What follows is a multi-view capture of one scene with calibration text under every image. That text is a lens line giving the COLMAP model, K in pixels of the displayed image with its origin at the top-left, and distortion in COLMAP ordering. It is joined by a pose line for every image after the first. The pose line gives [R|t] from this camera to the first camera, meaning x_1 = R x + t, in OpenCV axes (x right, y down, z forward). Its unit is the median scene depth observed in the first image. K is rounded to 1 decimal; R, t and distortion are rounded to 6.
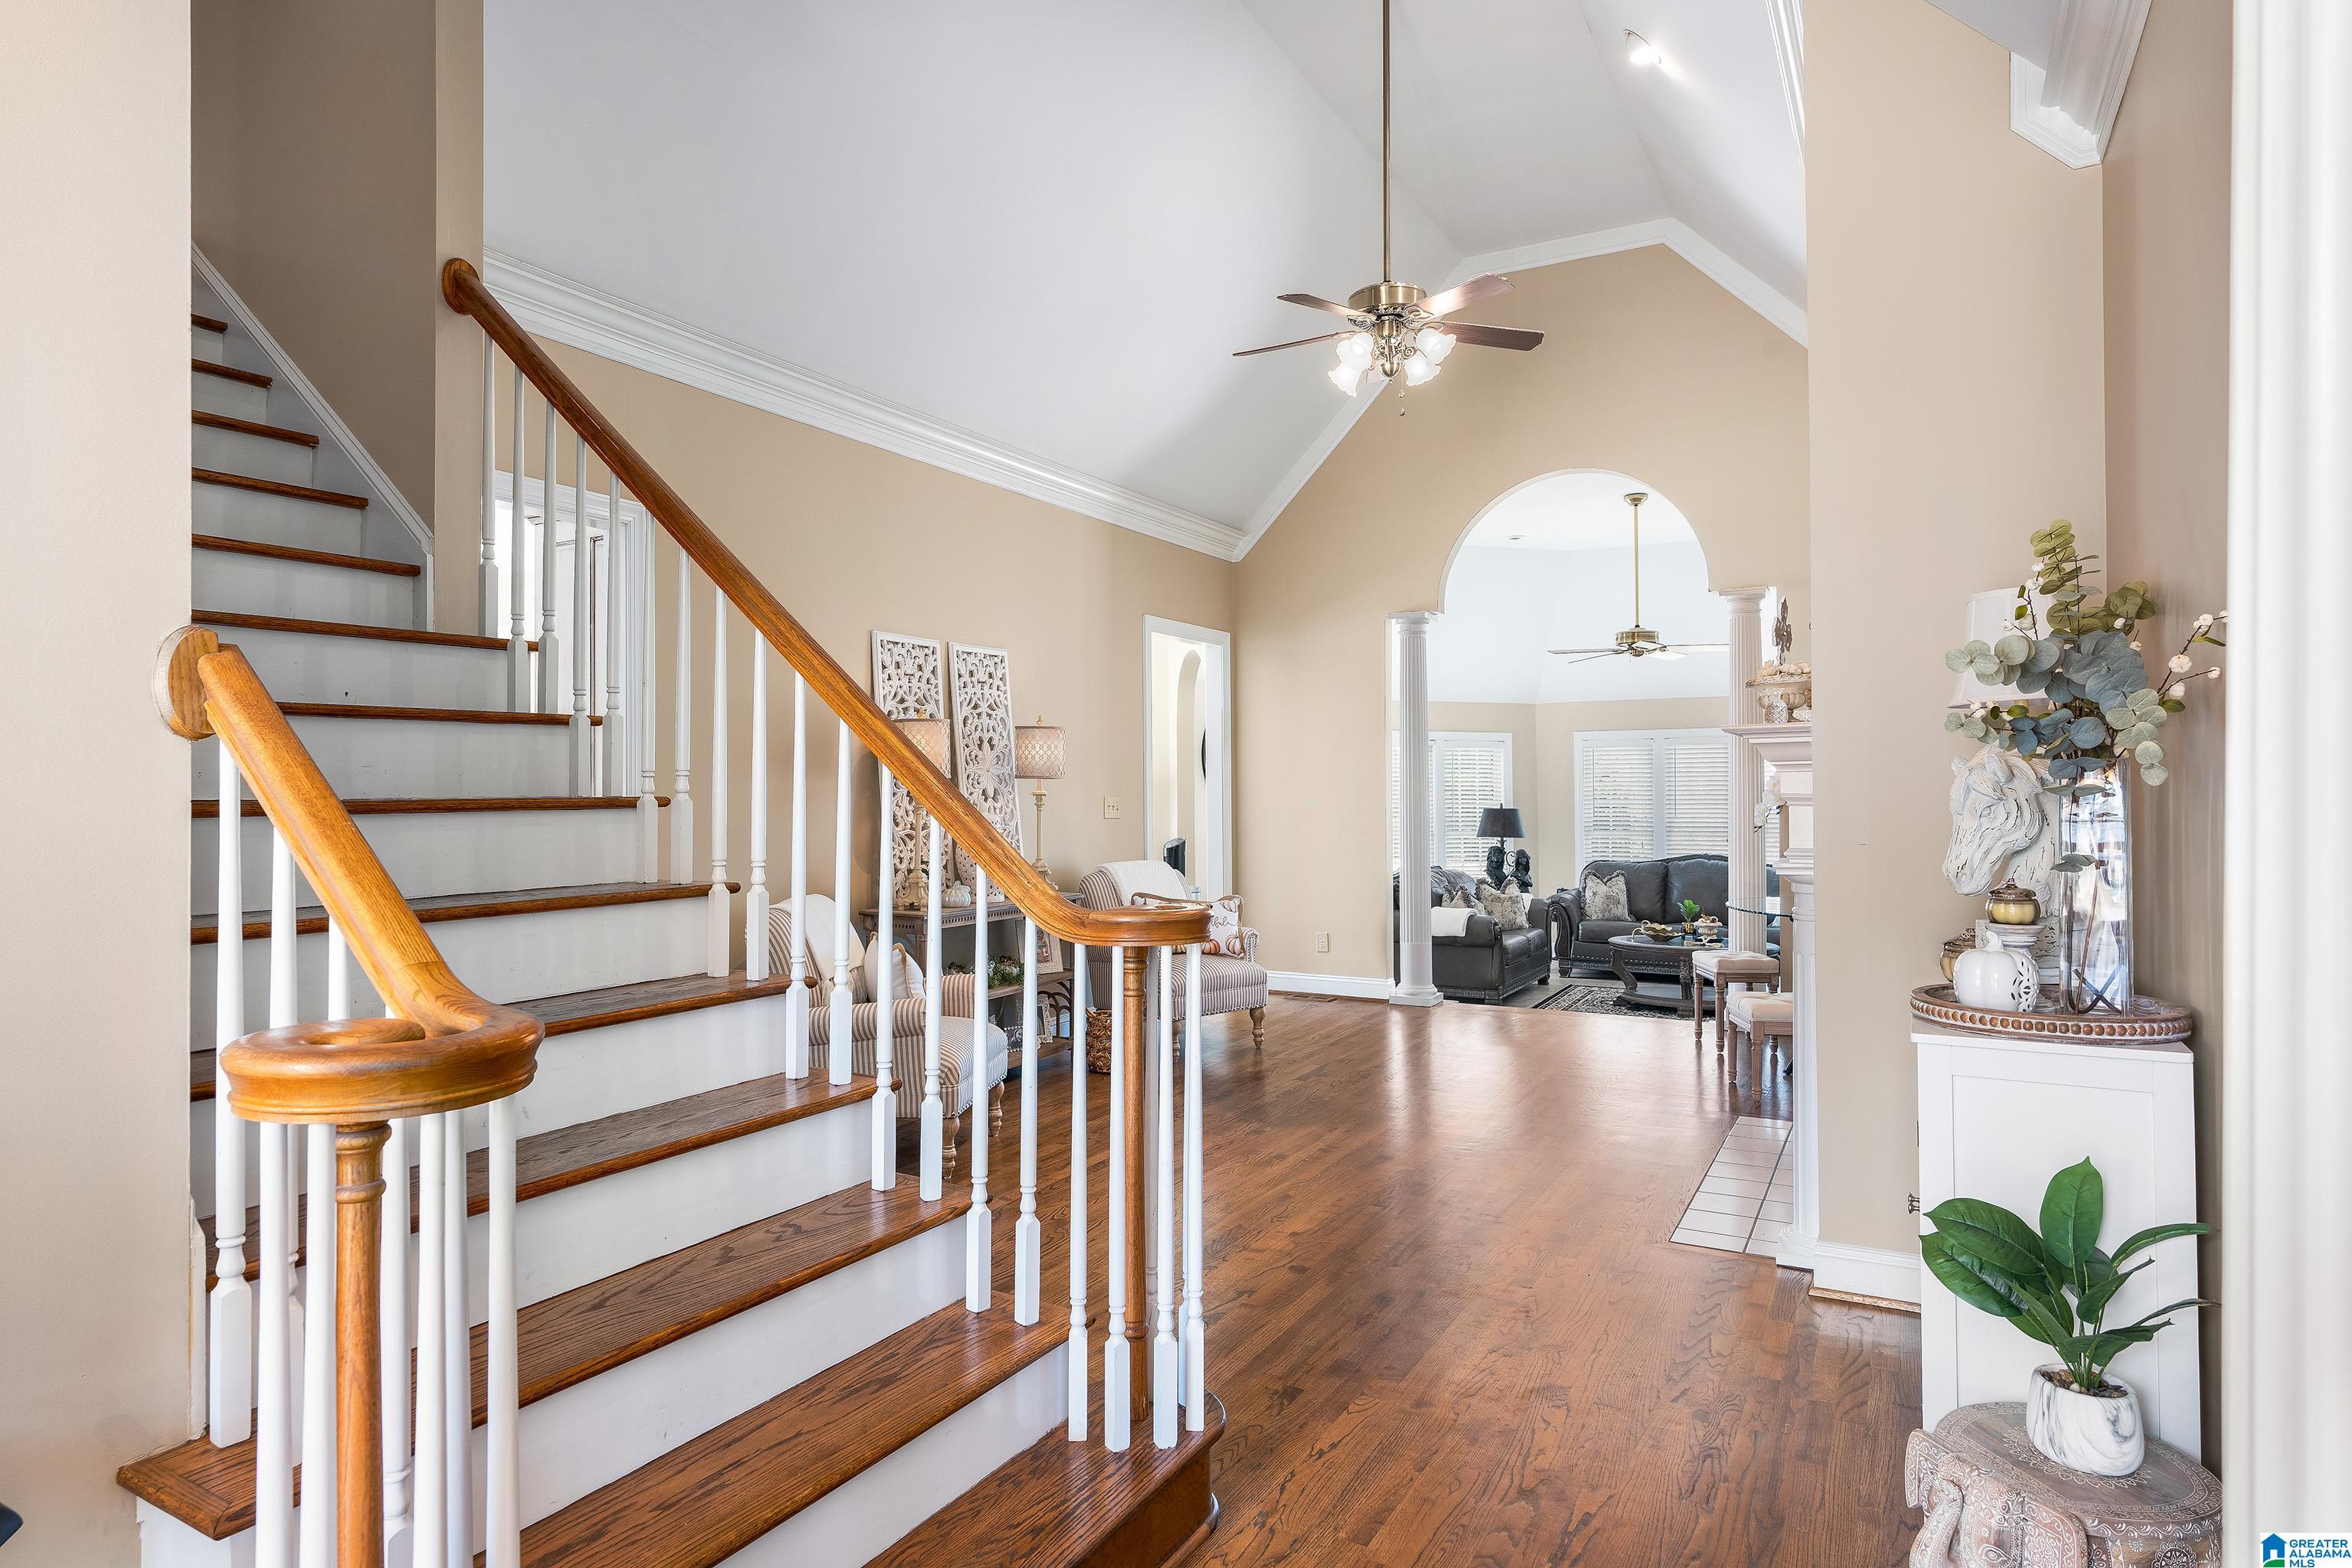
lens RADIAL K [[1331.4, 0, 1176.0], [0, 1331.4, 784.0], [0, 0, 1]] dist [0.002692, 0.000543]
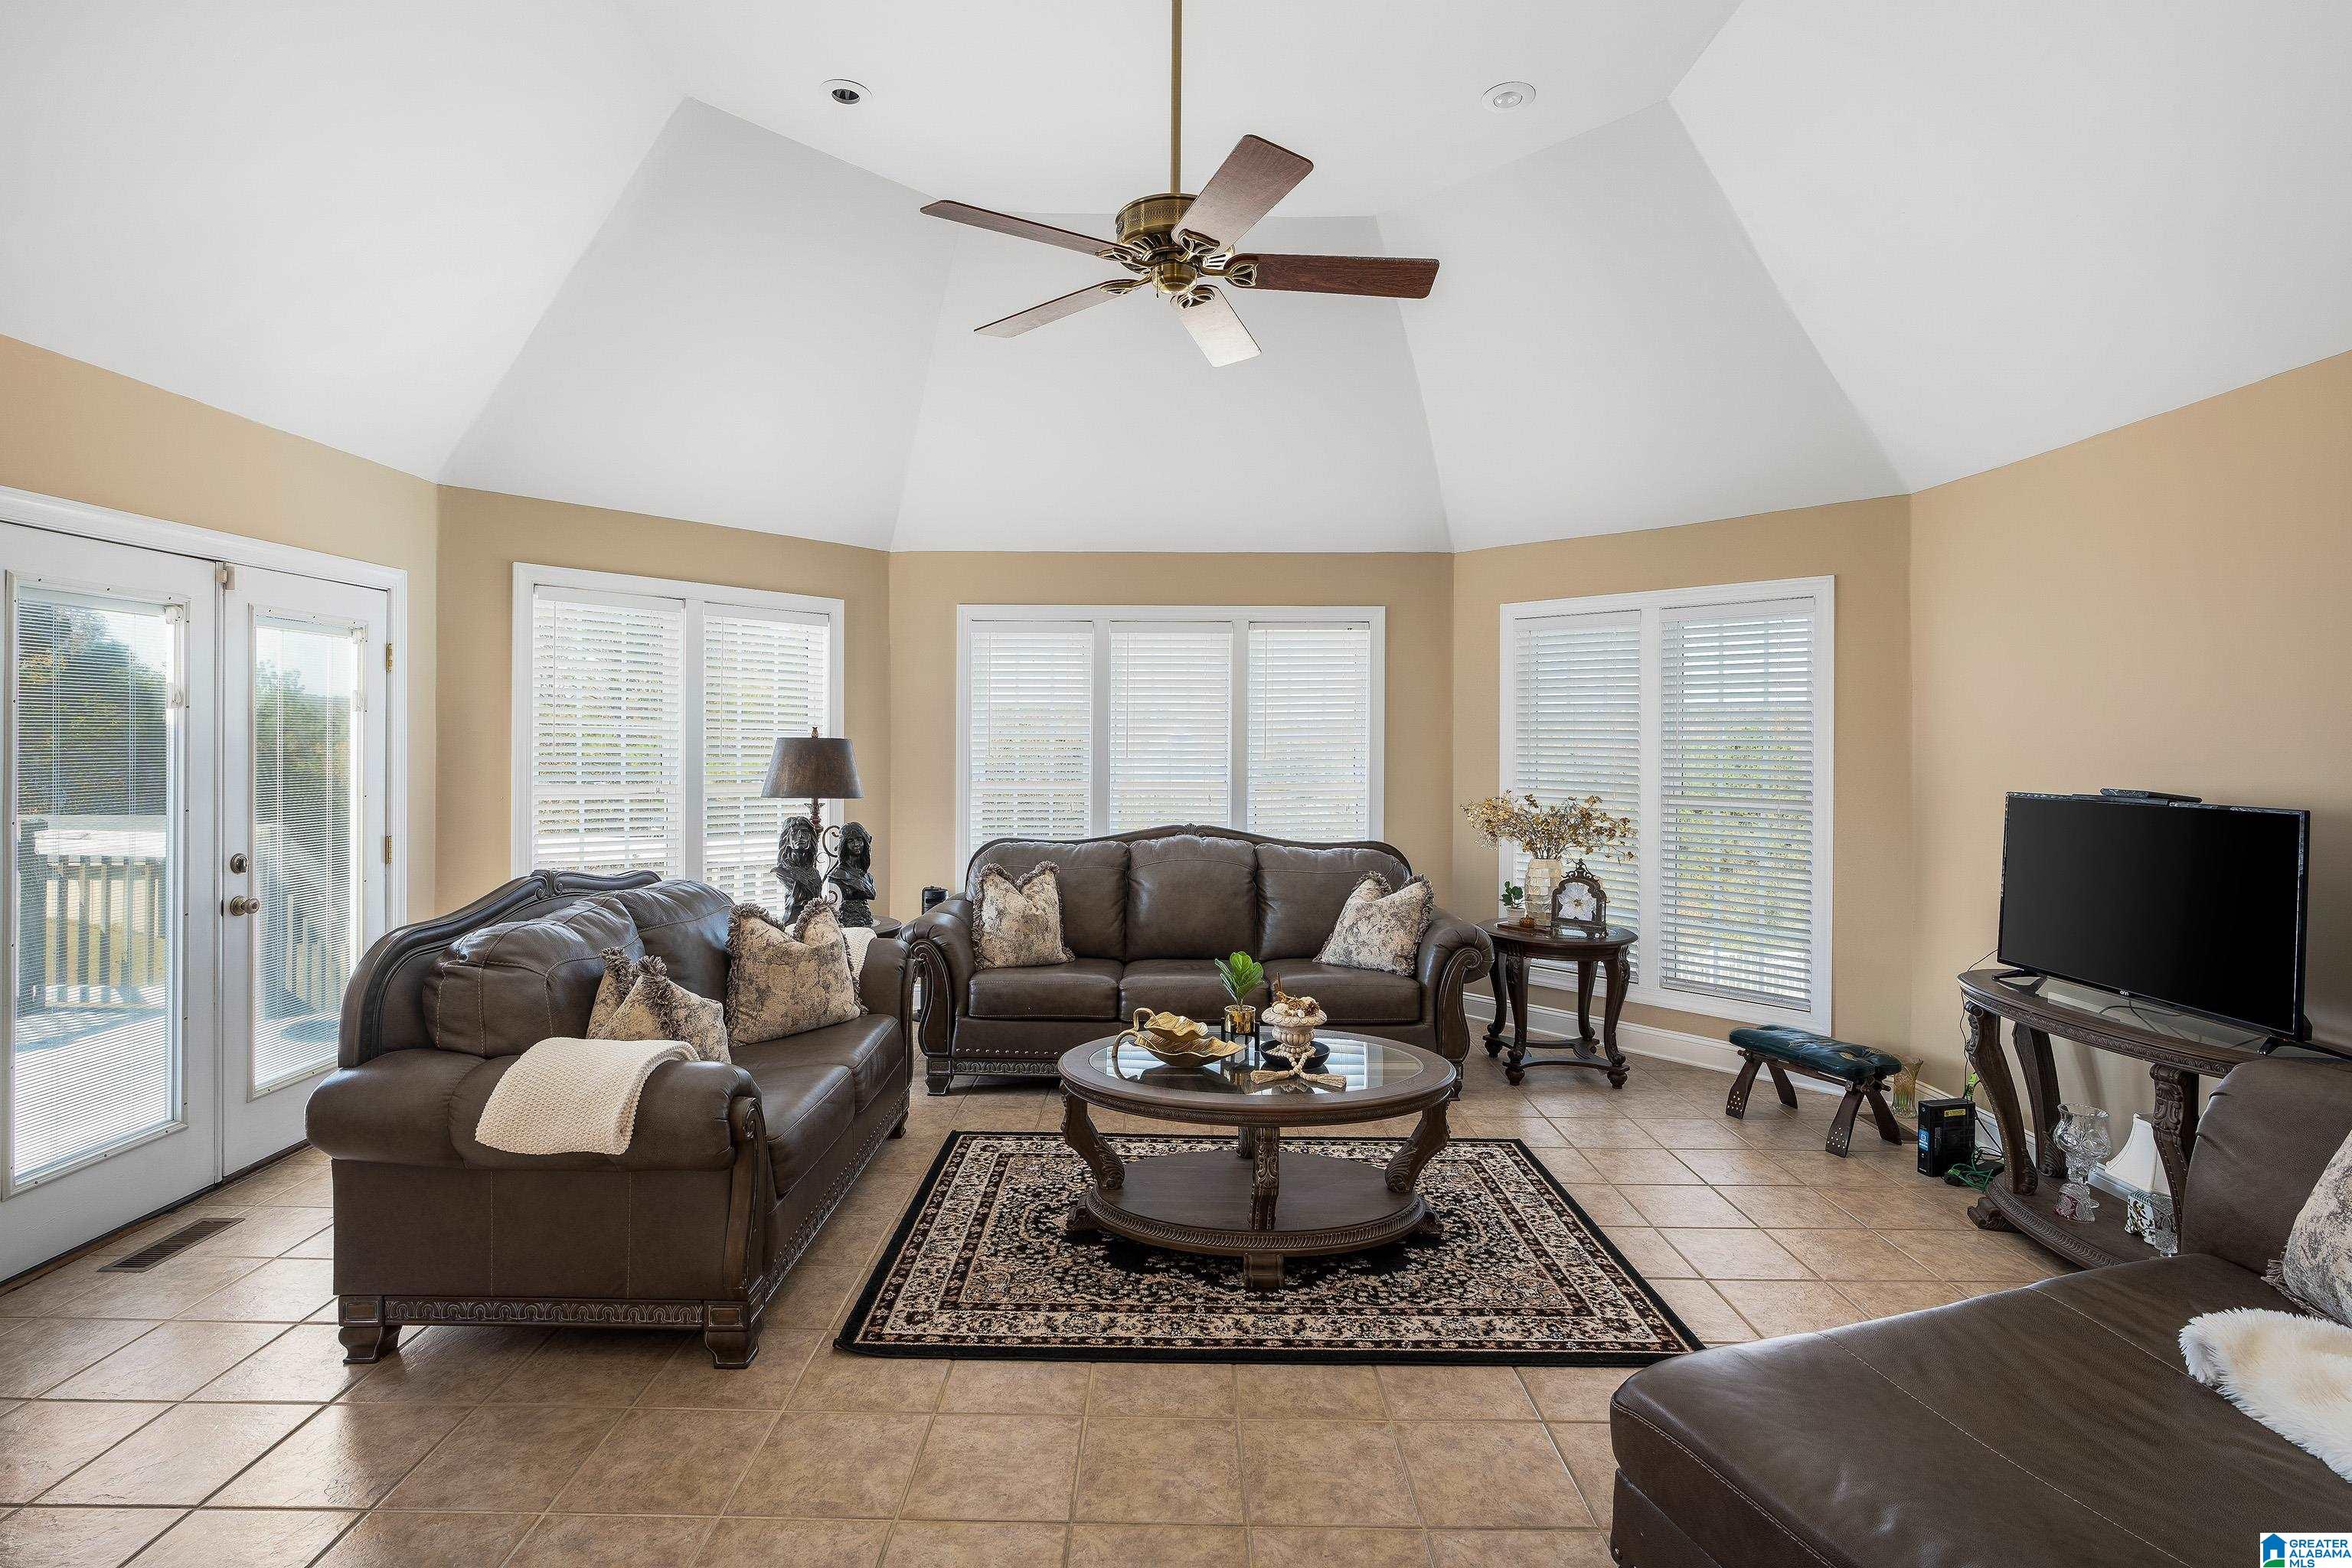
lens RADIAL K [[1065.1, 0, 1178.0], [0, 1065.1, 756.0], [0, 0, 1]] dist [-0.012532, 0.000313]
pose [[0.868967, 0.004156, 0.494852, 0.173695], [-0.016233, 0.999666, 0.020110, 0.015220], [-0.494603, -0.025508, 0.868745, 0.617920]]
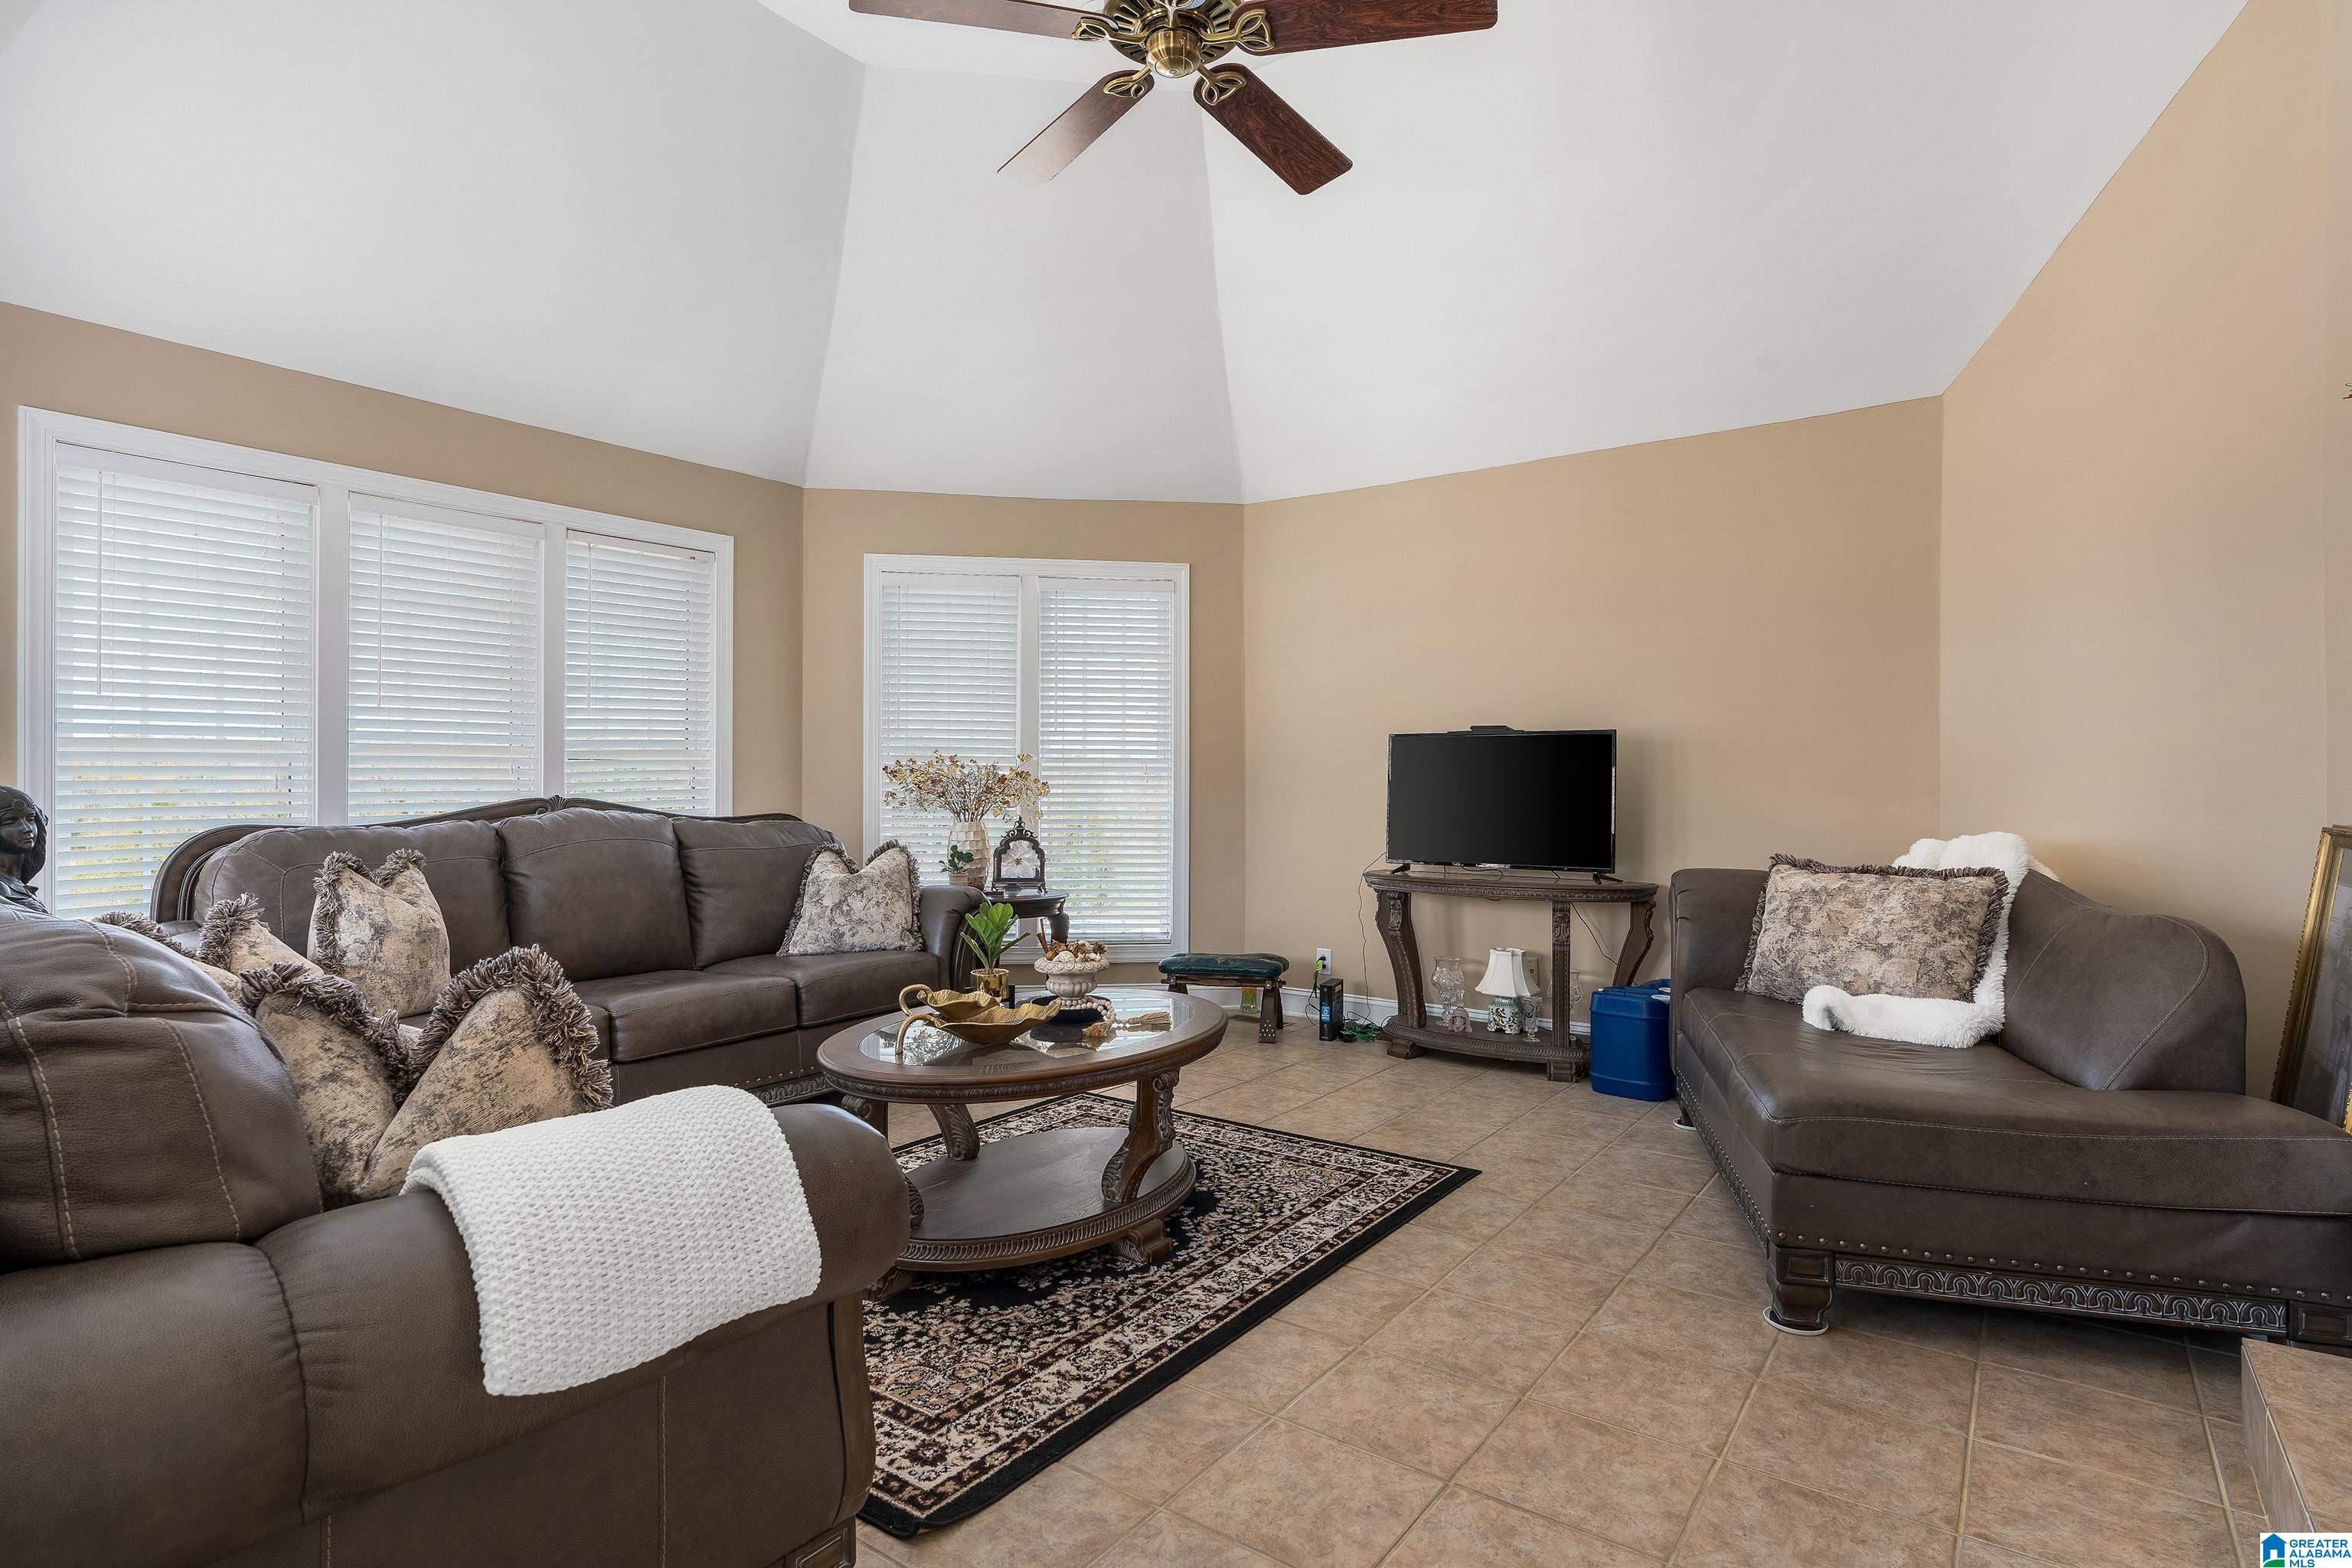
lens RADIAL K [[1139.0, 0, 1176.0], [0, 1139.0, 784.0], [0, 0, 1]] dist [-0.009069, 0.000493]
pose [[0.144703, -0.005189, 0.989462, 0.084132], [-0.017342, 0.999819, 0.007779, 0.046184], [-0.989323, -0.018285, 0.144587, 0.788792]]
